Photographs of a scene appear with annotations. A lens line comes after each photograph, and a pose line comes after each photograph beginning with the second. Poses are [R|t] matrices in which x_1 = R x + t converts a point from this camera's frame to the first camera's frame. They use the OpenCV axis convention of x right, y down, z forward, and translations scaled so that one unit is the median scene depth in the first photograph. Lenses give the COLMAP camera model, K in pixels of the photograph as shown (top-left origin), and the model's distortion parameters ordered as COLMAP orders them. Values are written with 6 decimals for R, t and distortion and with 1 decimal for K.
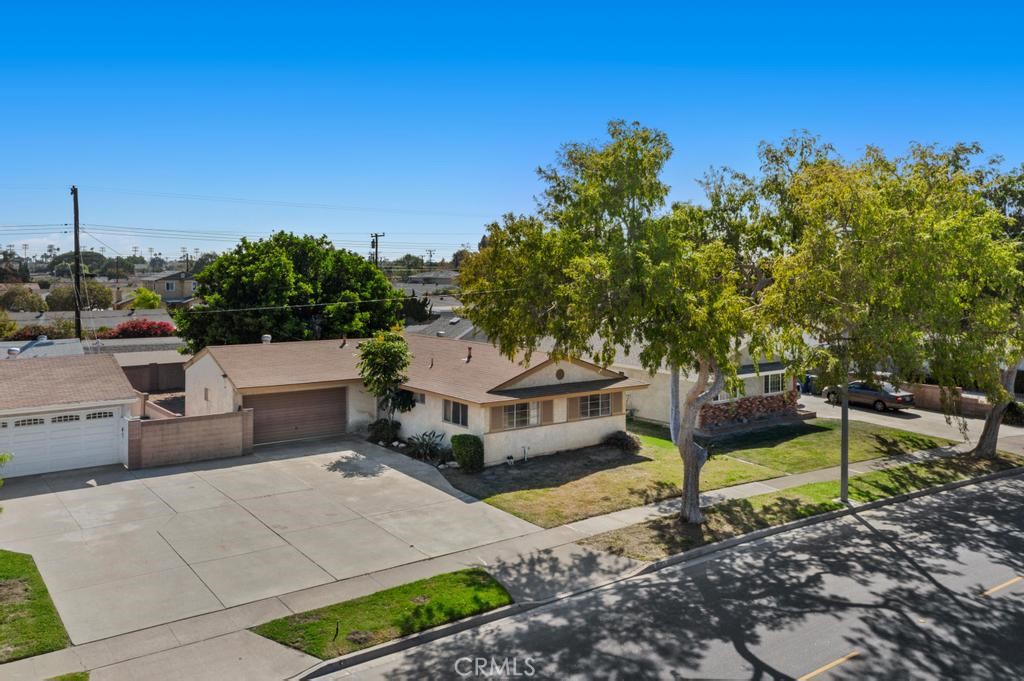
lens RADIAL K [[829.0, 0, 516.0], [0, 829.0, 321.1], [0, 0, 1]] dist [0.000105, 0.000169]
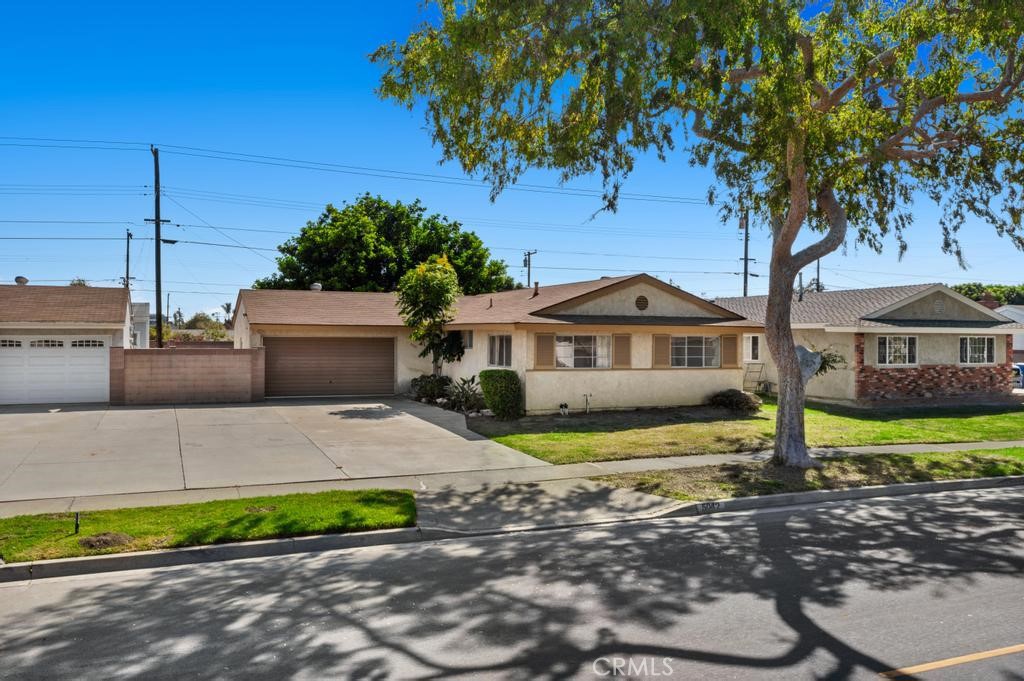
lens RADIAL K [[809.3, 0, 511.9], [0, 809.3, 373.5], [0, 0, 1]] dist [0.001148, 0.001992]
pose [[0.968075, 0.005918, -0.250591, 0.129404], [-0.011821, 0.999687, -0.022058, 0.152759], [0.250382, 0.024316, 0.967842, 0.288965]]
